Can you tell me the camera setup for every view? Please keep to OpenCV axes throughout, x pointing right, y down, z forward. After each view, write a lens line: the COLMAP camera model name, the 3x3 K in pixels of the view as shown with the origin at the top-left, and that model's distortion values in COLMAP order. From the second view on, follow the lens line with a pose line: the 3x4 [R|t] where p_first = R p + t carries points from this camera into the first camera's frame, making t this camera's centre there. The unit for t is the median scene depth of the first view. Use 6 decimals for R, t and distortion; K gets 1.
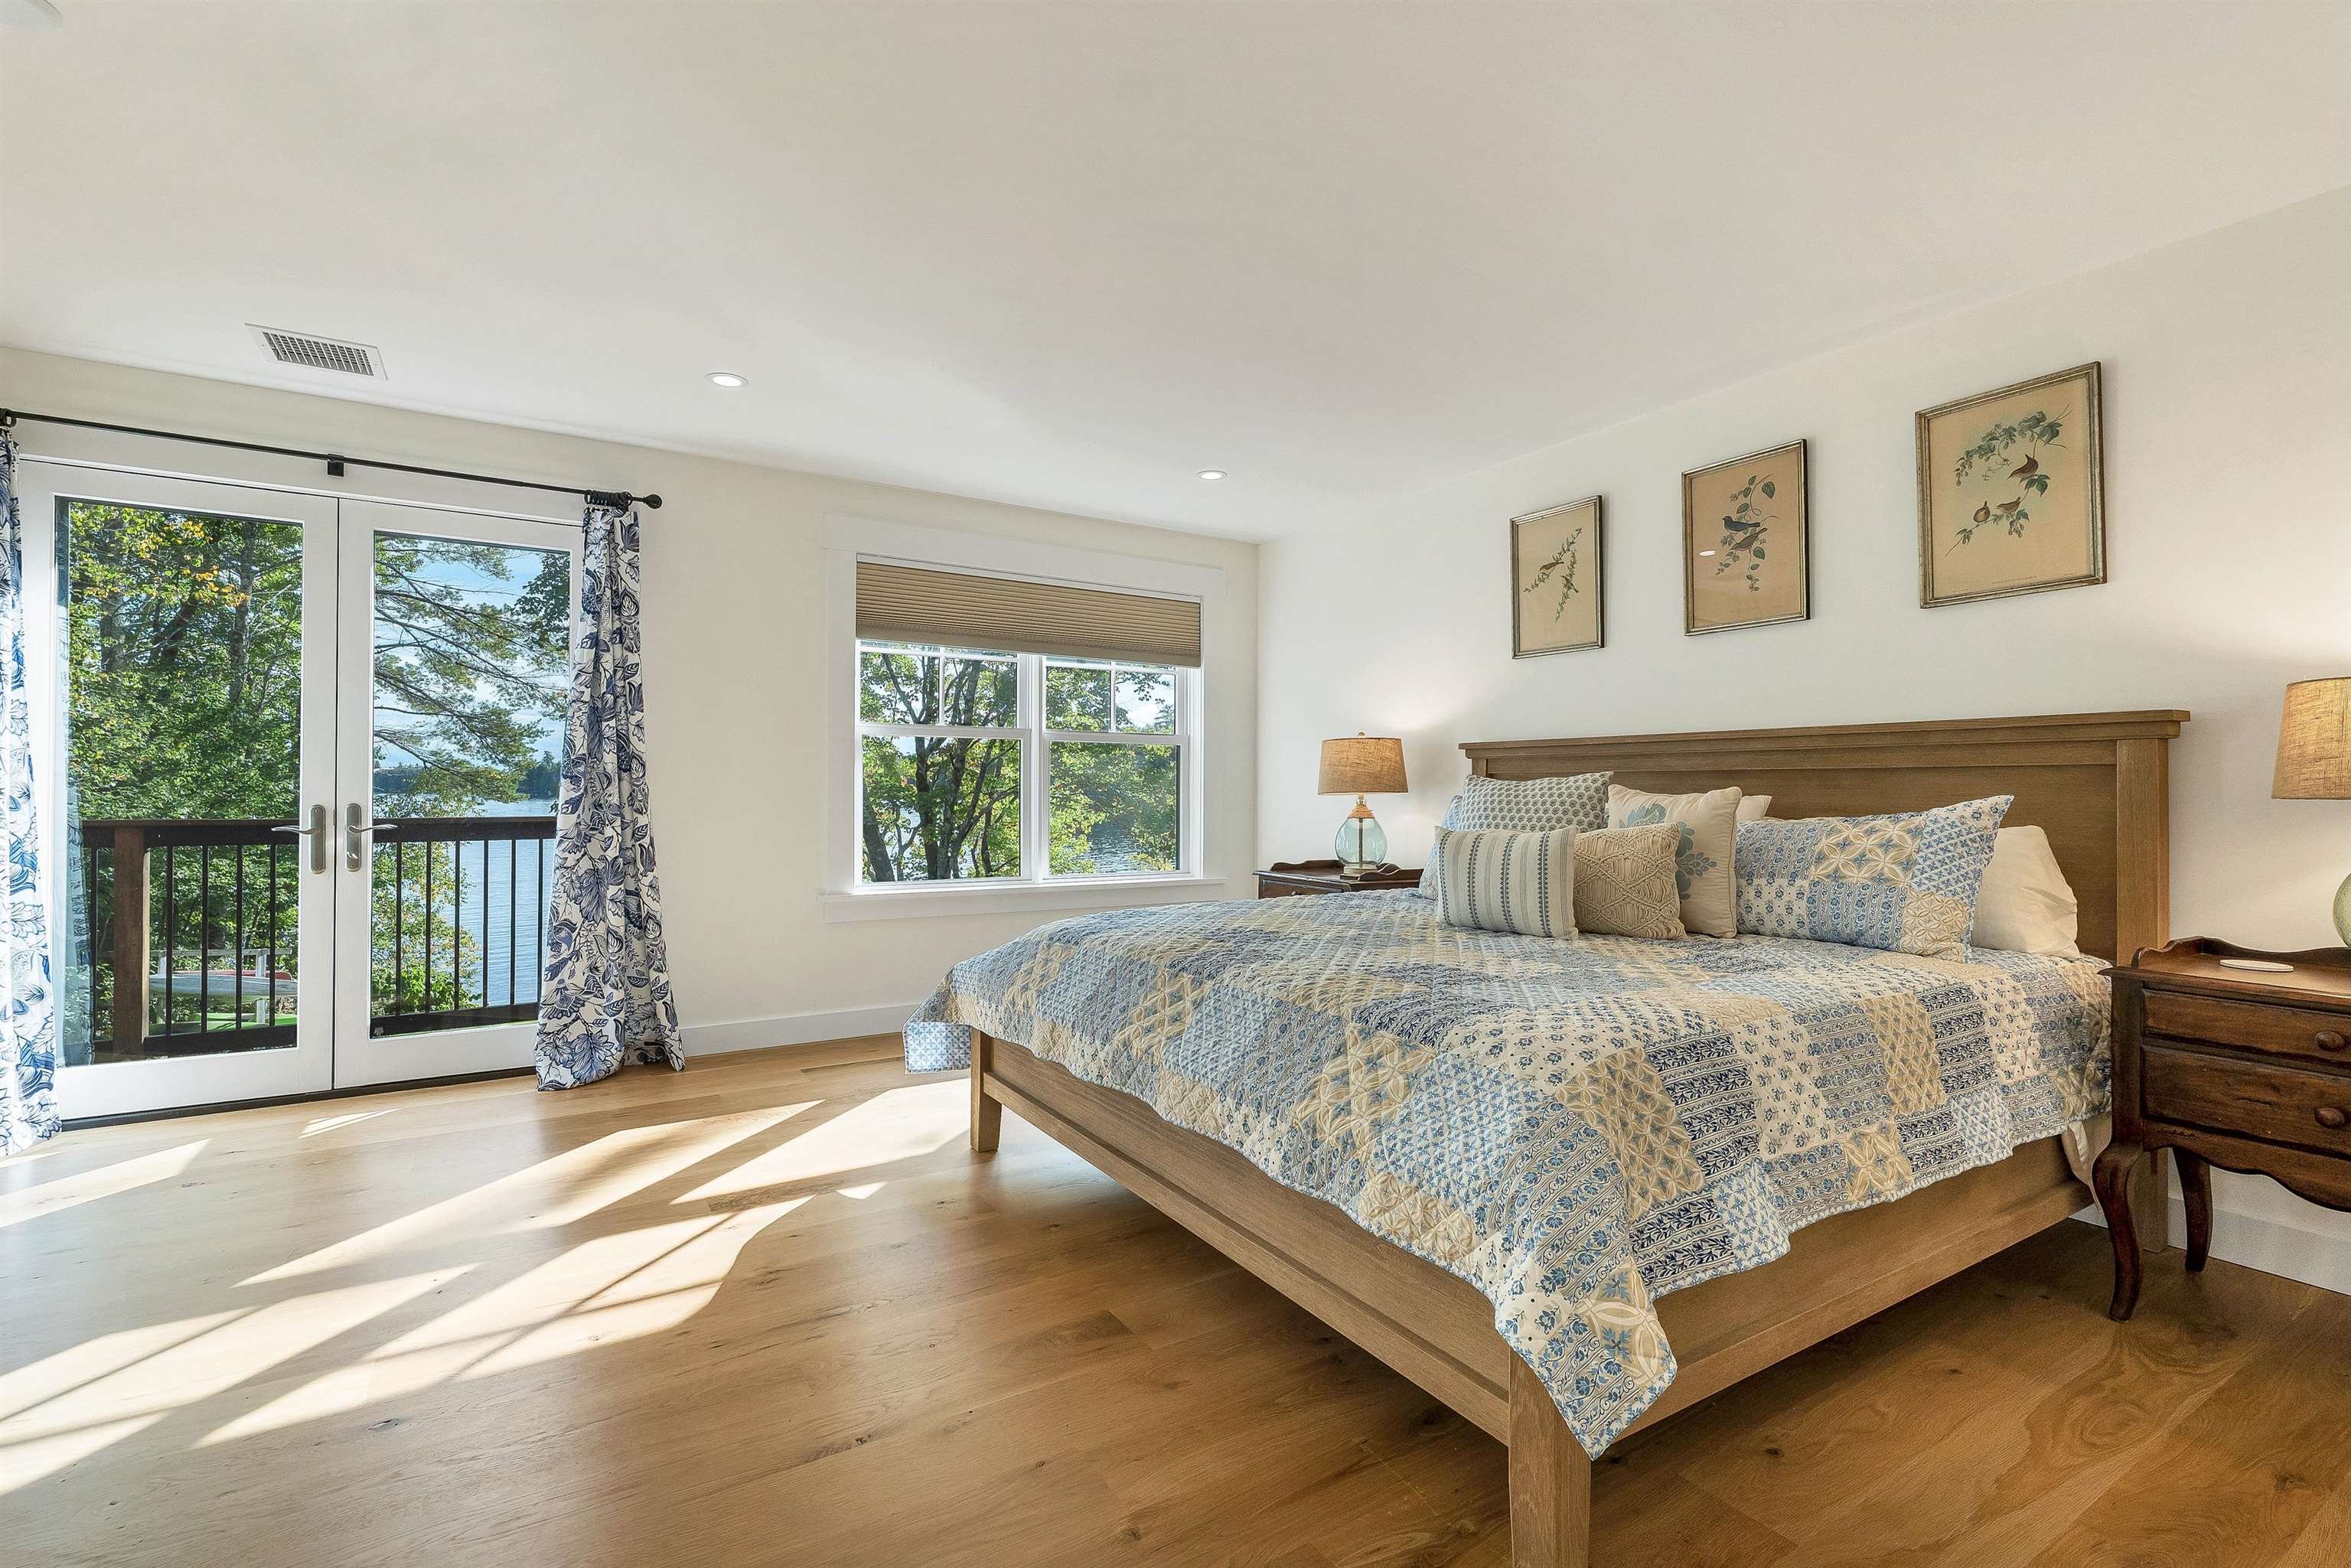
lens RADIAL K [[1050.2, 0, 1175.5], [0, 1050.2, 784.0], [0, 0, 1]] dist [-0.000338, 0.000420]
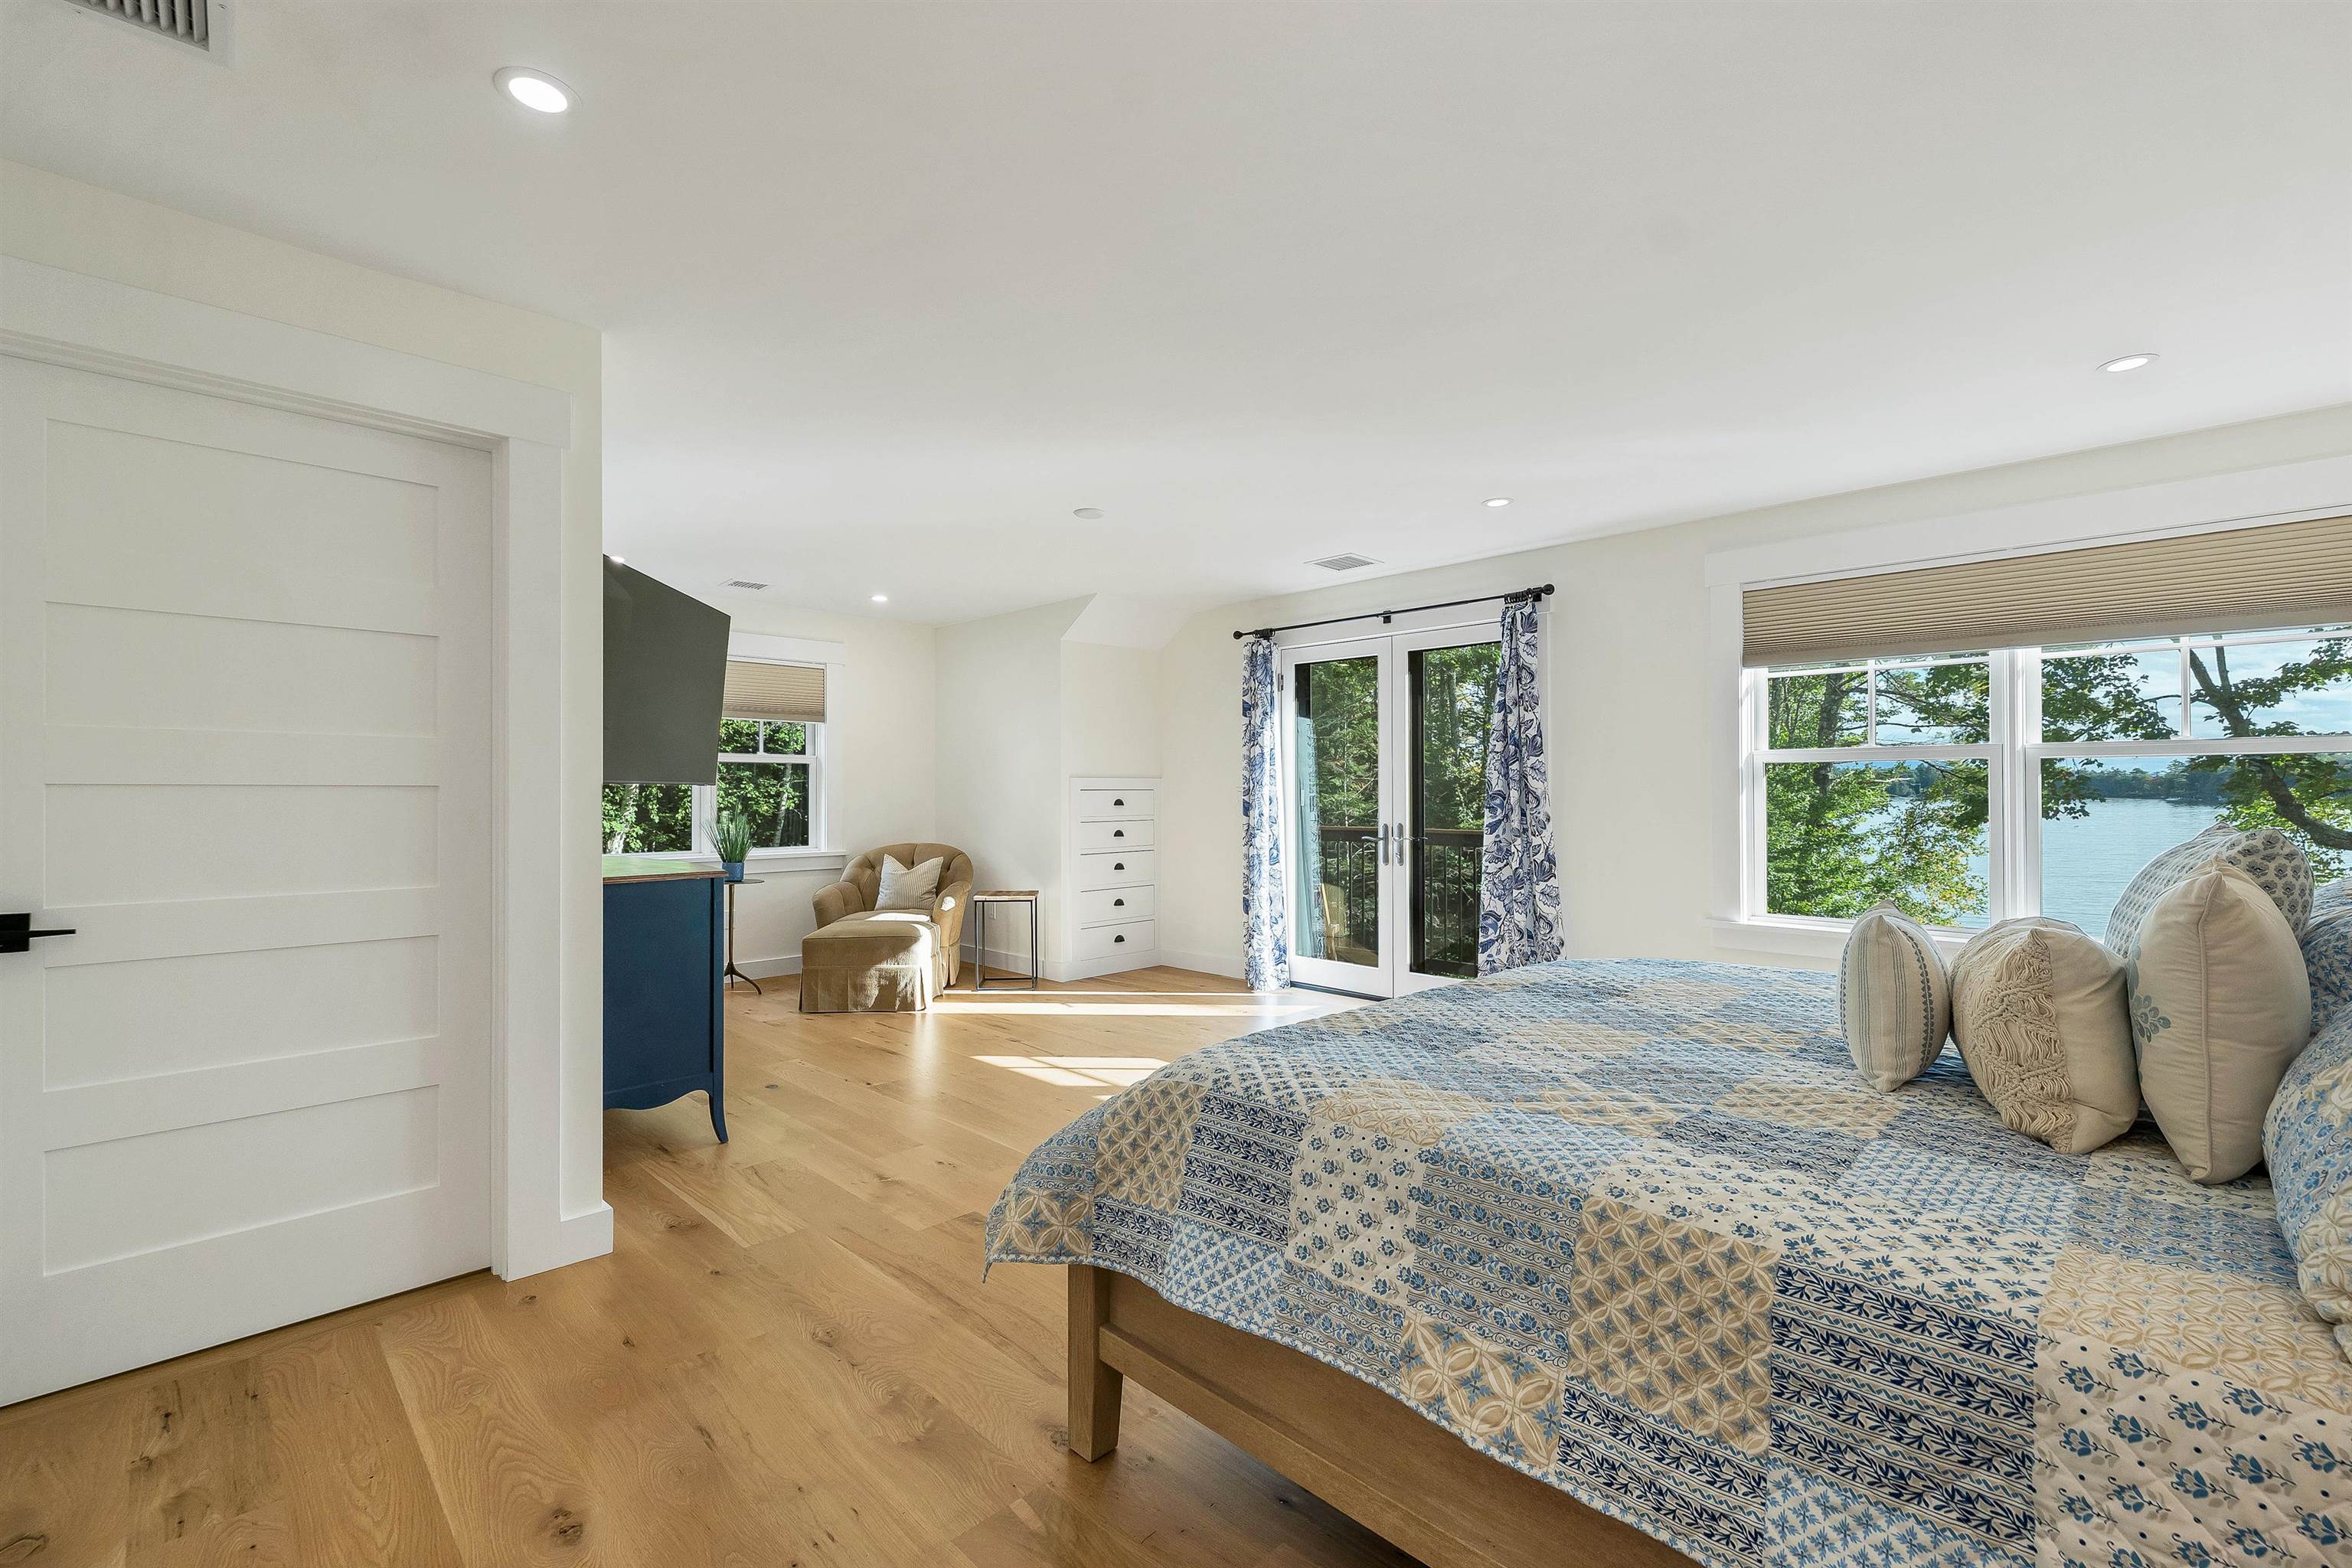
lens RADIAL K [[992.1, 0, 1165.5], [0, 992.1, 794.7], [0, 0, 1]] dist [0.003106, -0.000574]
pose [[0.227067, -0.004088, -0.973871, 0.721204], [0.009037, 0.999957, -0.002090, -0.030037], [0.973837, -0.008326, 0.227094, 0.353988]]
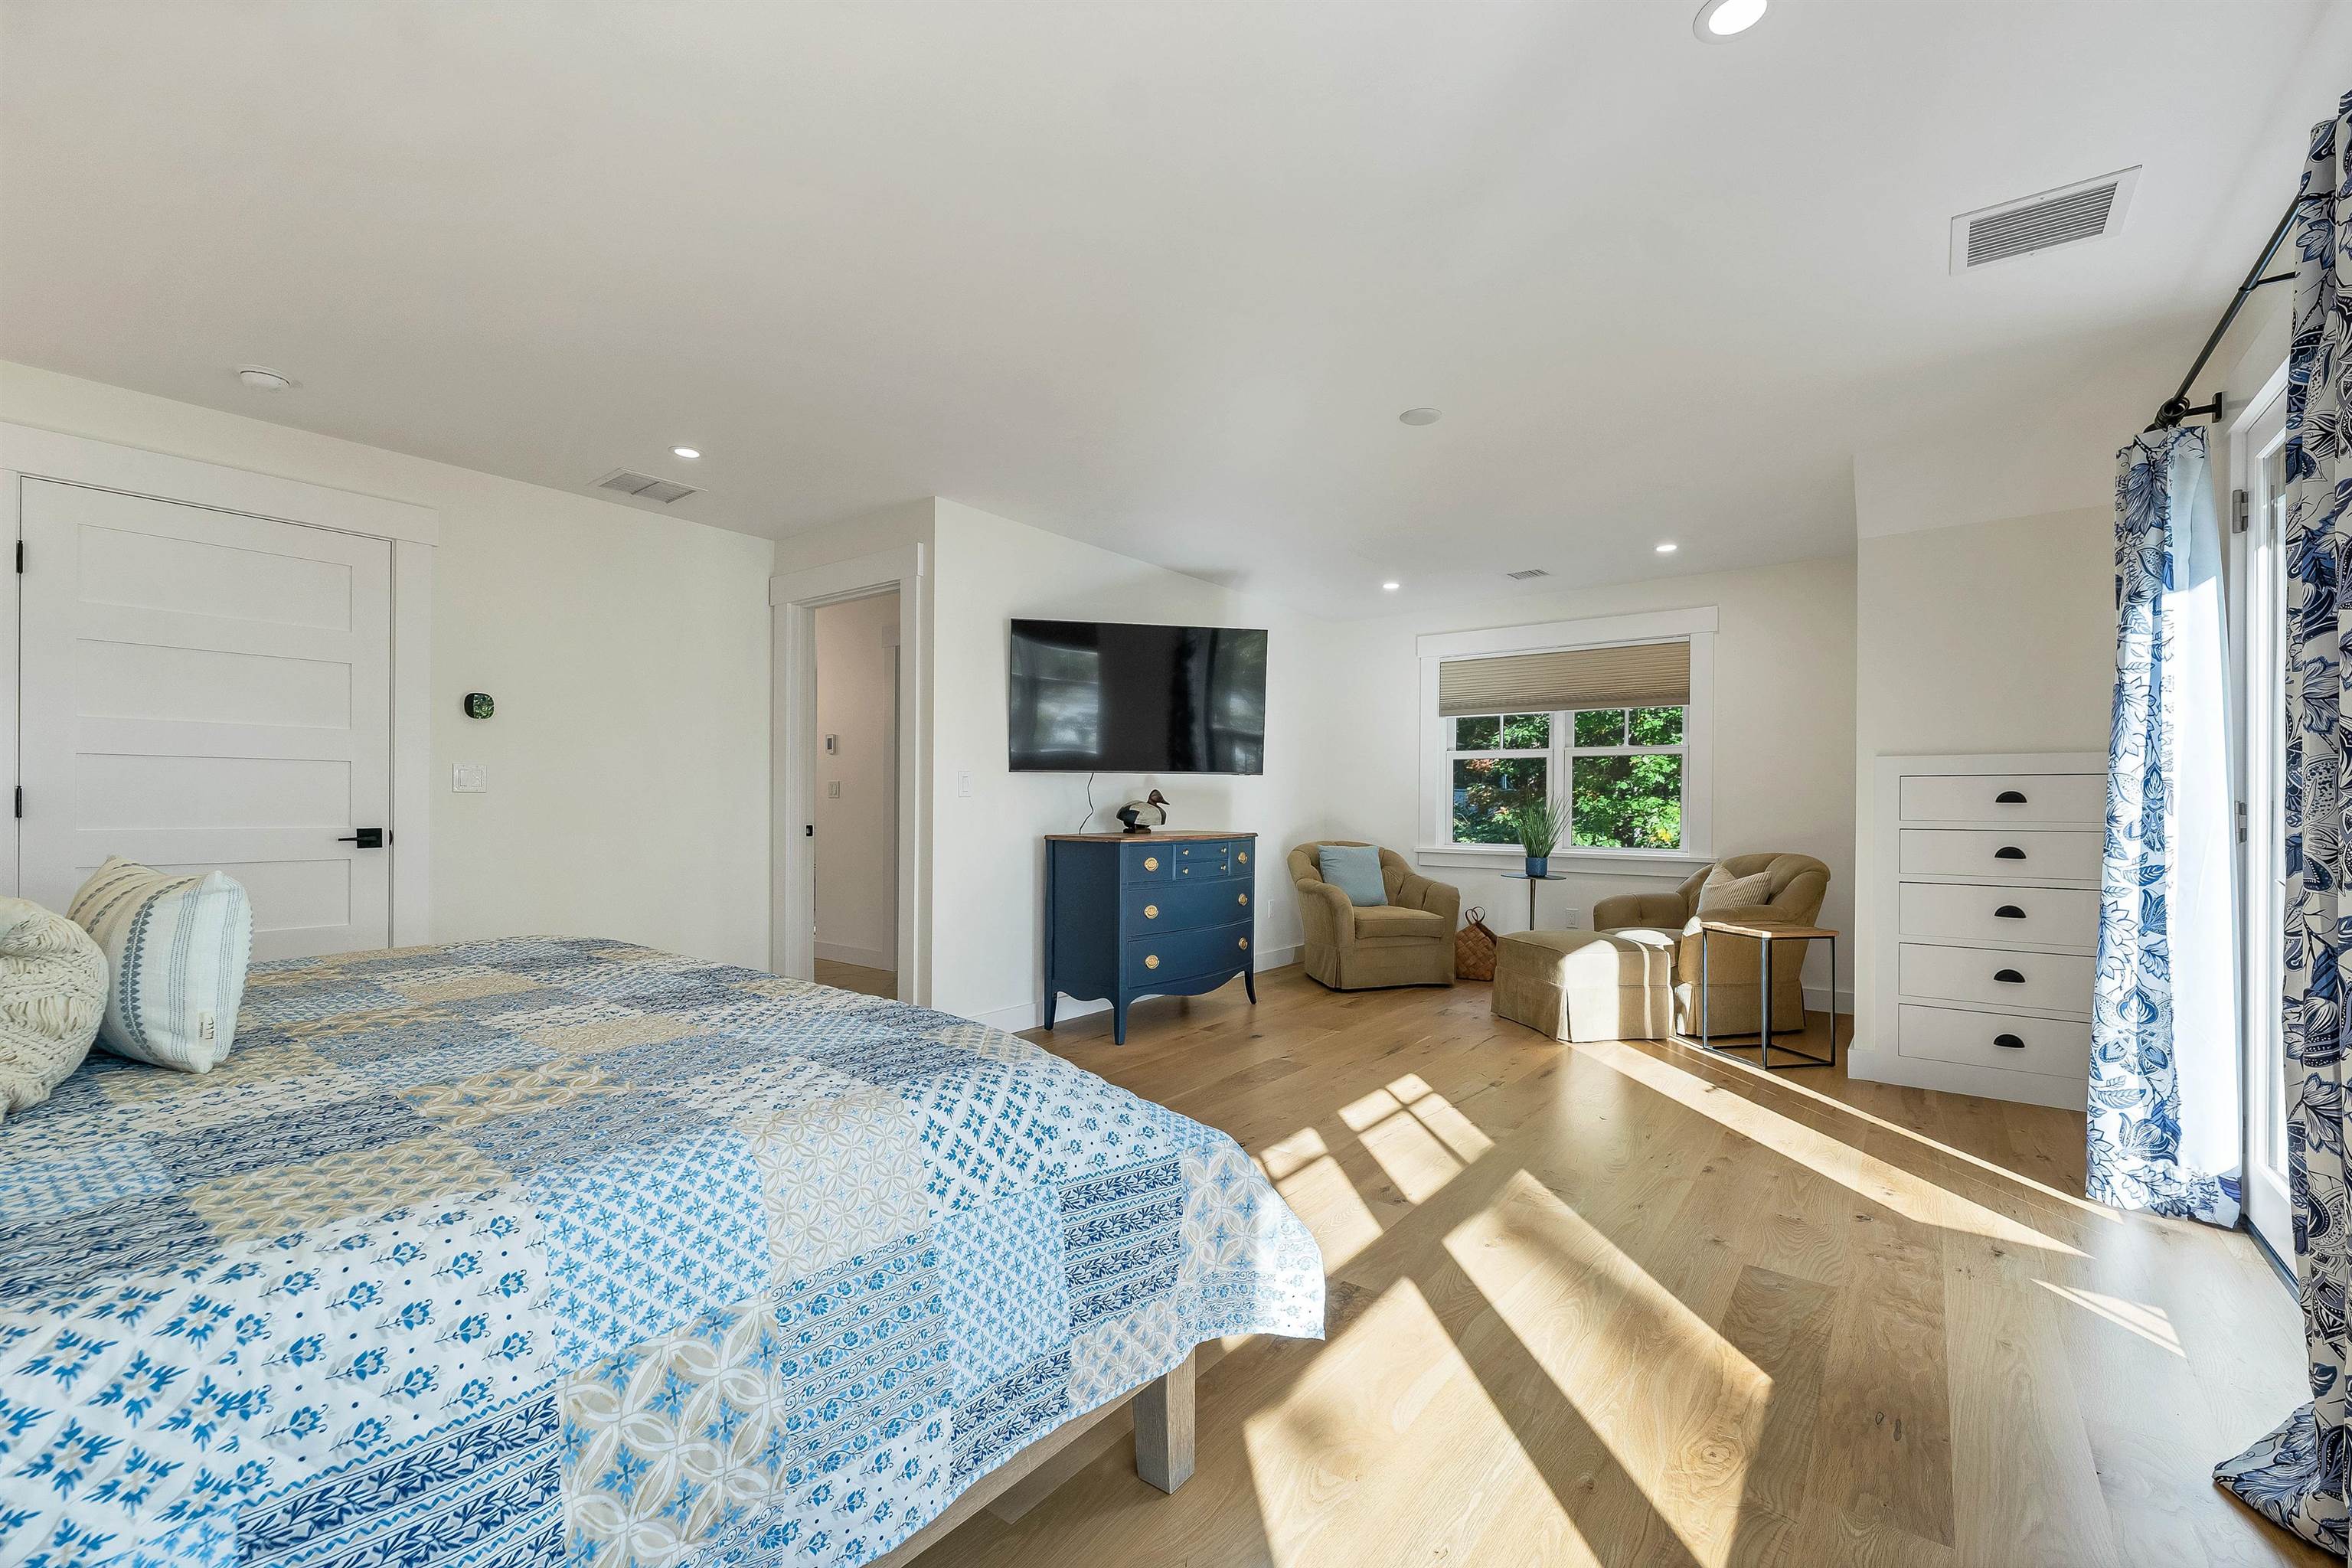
lens RADIAL K [[992.1, 0, 1165.5], [0, 992.1, 794.7], [0, 0, 1]] dist [0.003106, -0.000574]
pose [[-0.936930, -0.015583, -0.349169, 0.003951], [-0.010671, 0.999815, -0.015988, 0.007704], [0.349354, -0.011253, -0.936923, 1.490558]]
